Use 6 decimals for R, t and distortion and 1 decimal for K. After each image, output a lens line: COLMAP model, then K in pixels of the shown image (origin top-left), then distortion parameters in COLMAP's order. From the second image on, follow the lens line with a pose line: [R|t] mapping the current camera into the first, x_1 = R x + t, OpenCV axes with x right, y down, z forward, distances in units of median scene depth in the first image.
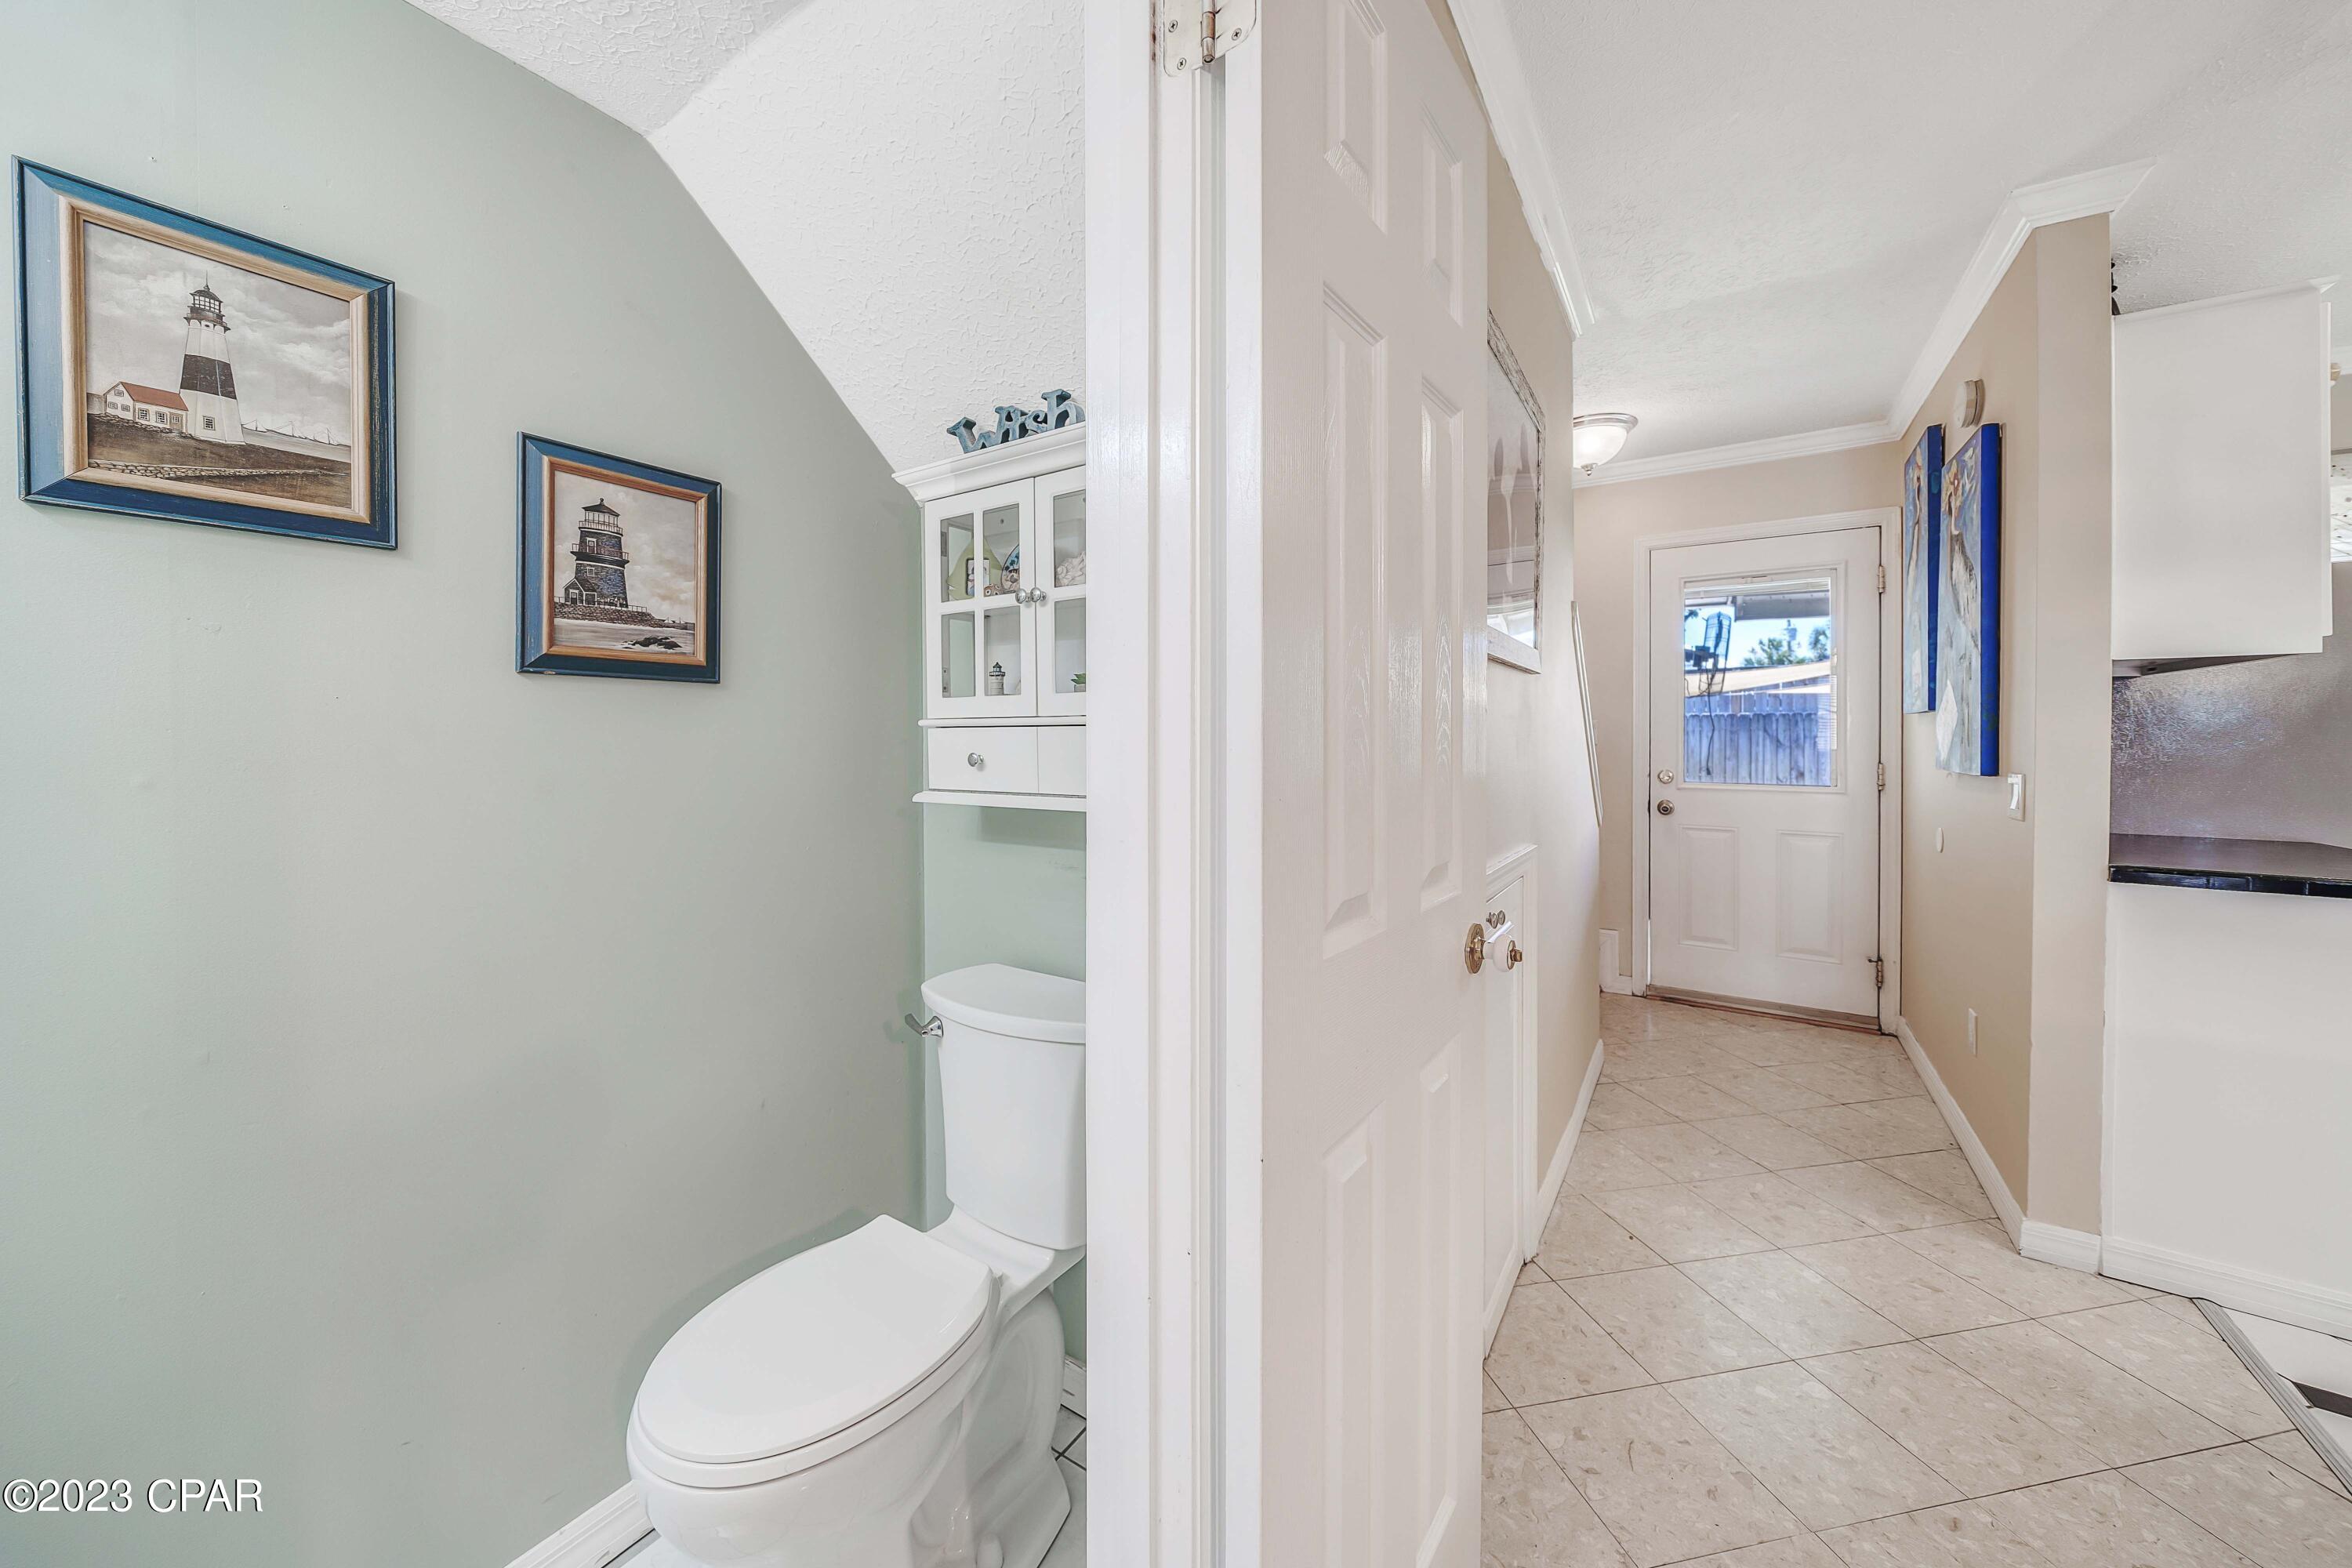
lens RADIAL K [[841.9, 0, 1186.5], [0, 841.9, 733.8], [0, 0, 1]] dist [0.002459, 0.000170]
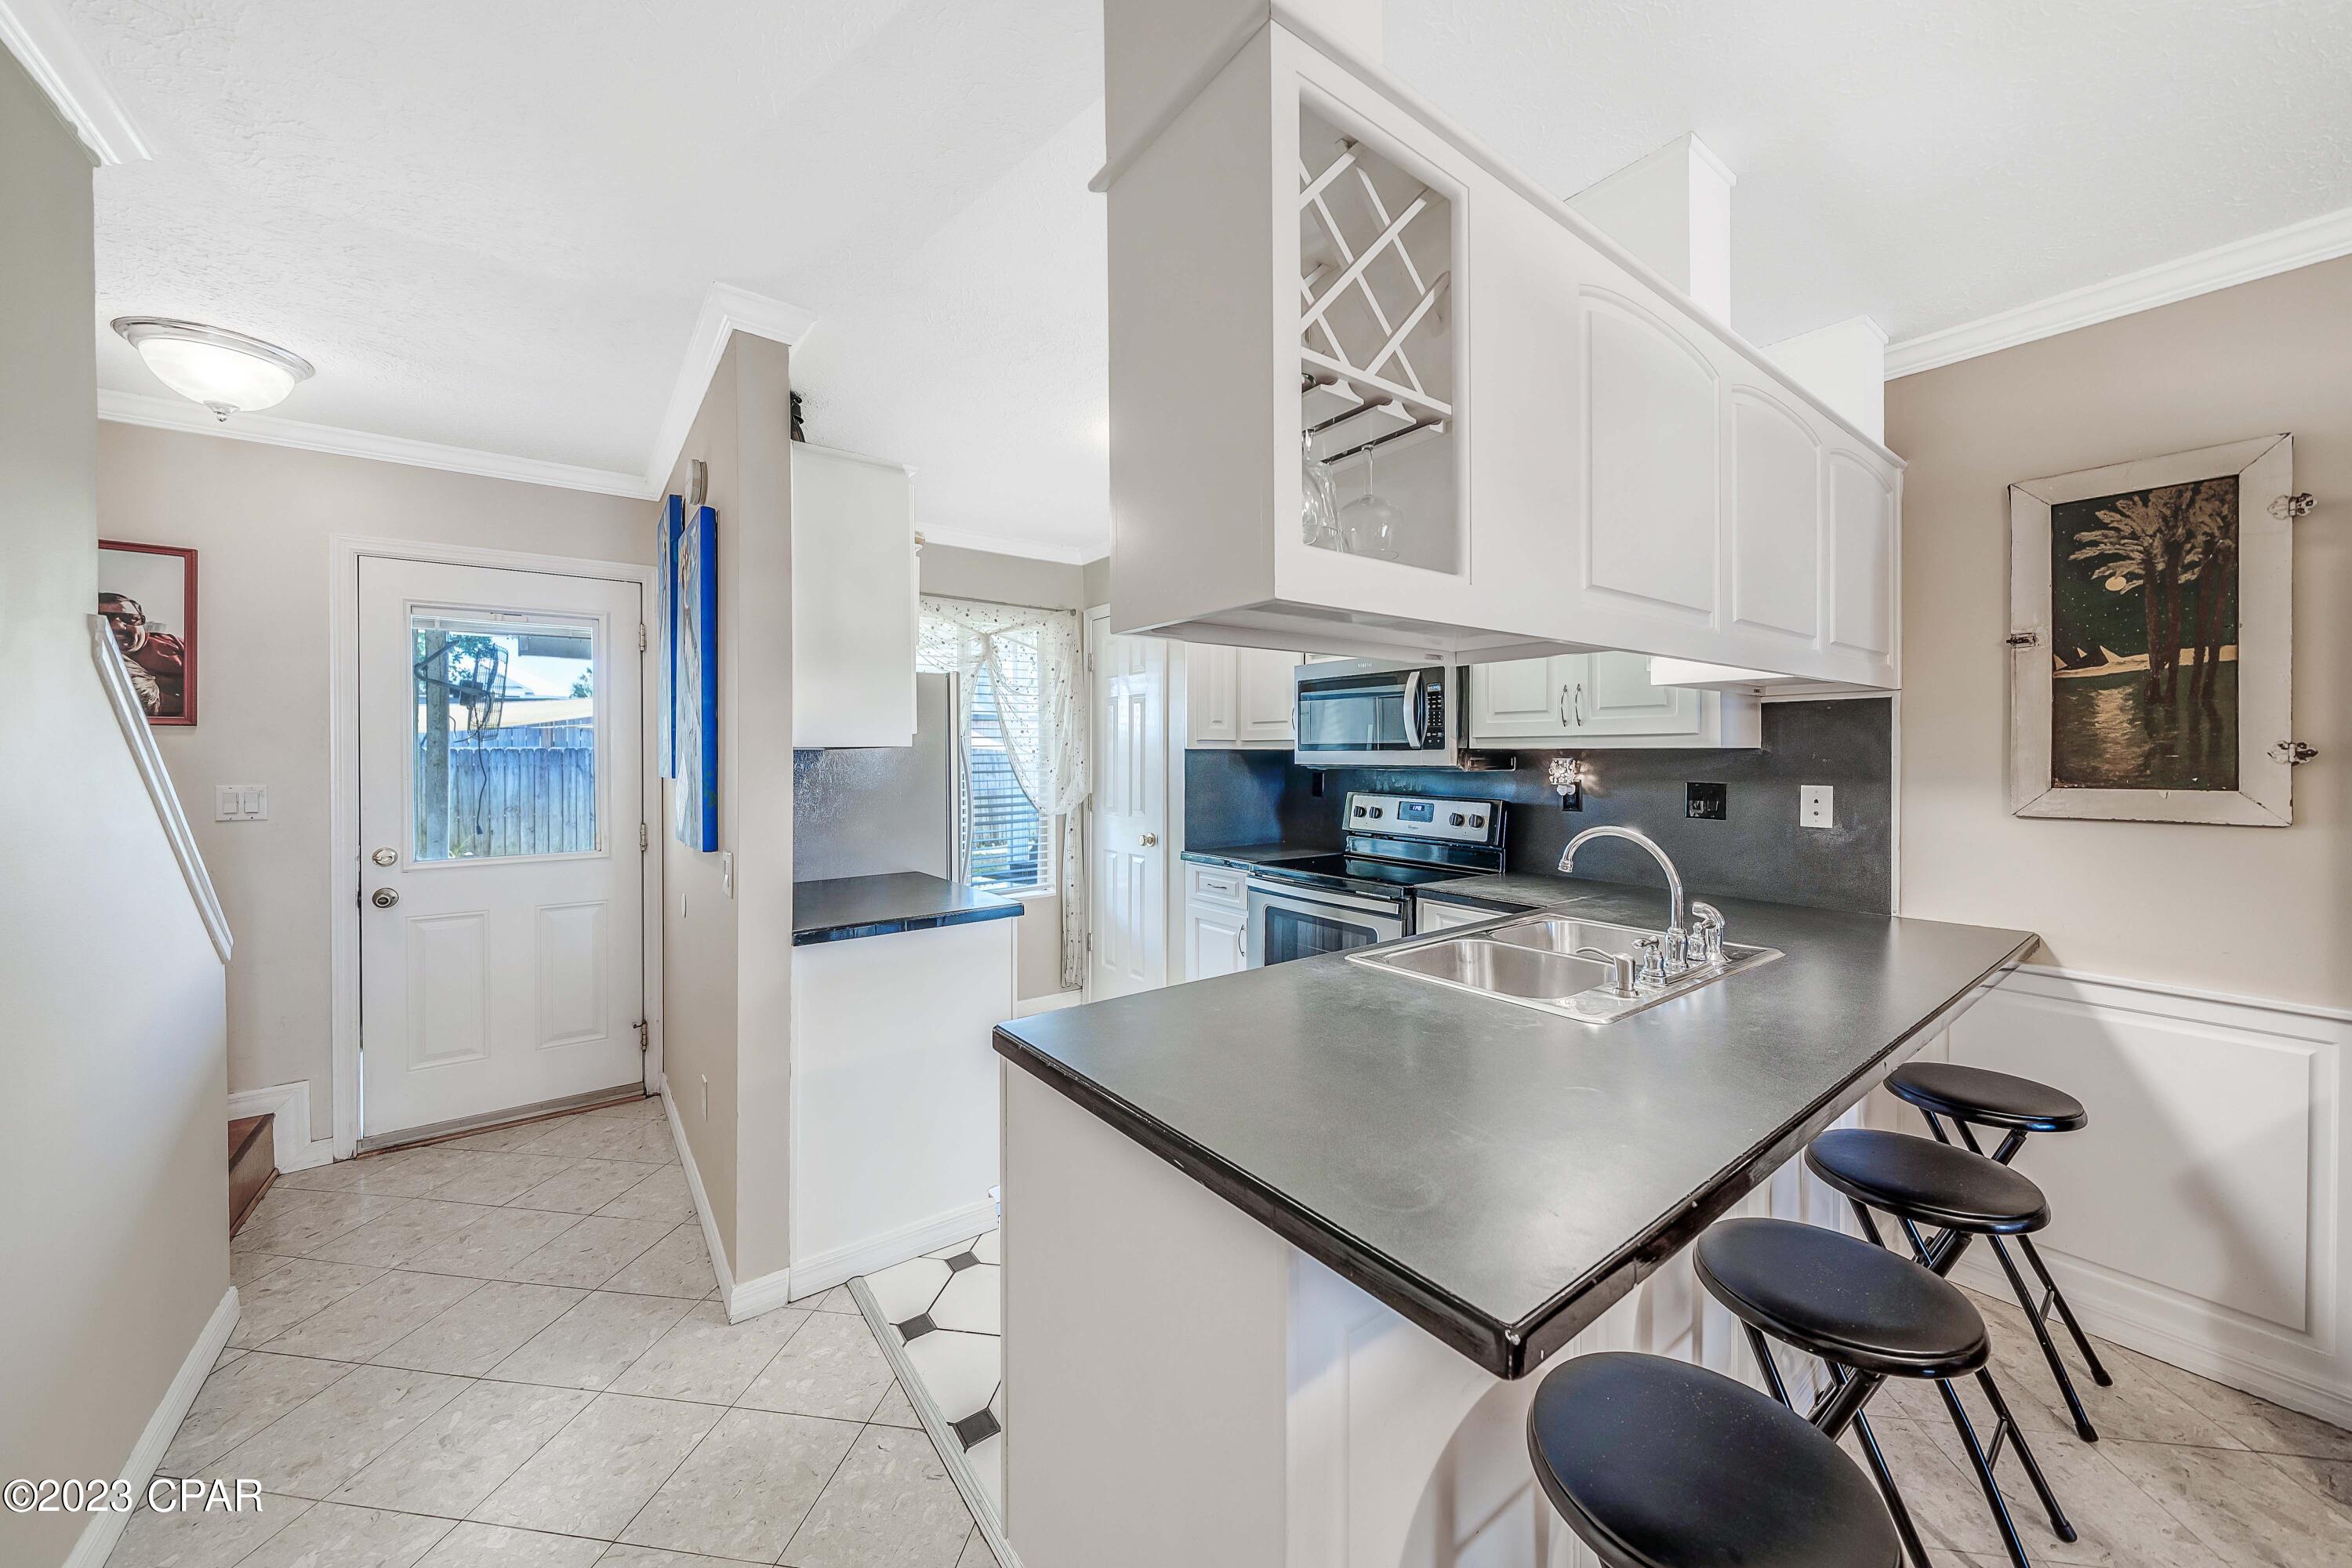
lens RADIAL K [[841.9, 0, 1170.1], [0, 841.9, 766.0], [0, 0, 1]] dist [0.002459, 0.000170]
pose [[0.356045, -0.011689, 0.934396, 0.151219], [0.009883, 0.999913, 0.008742, -0.043887], [-0.934417, 0.006122, 0.356129, 0.087292]]
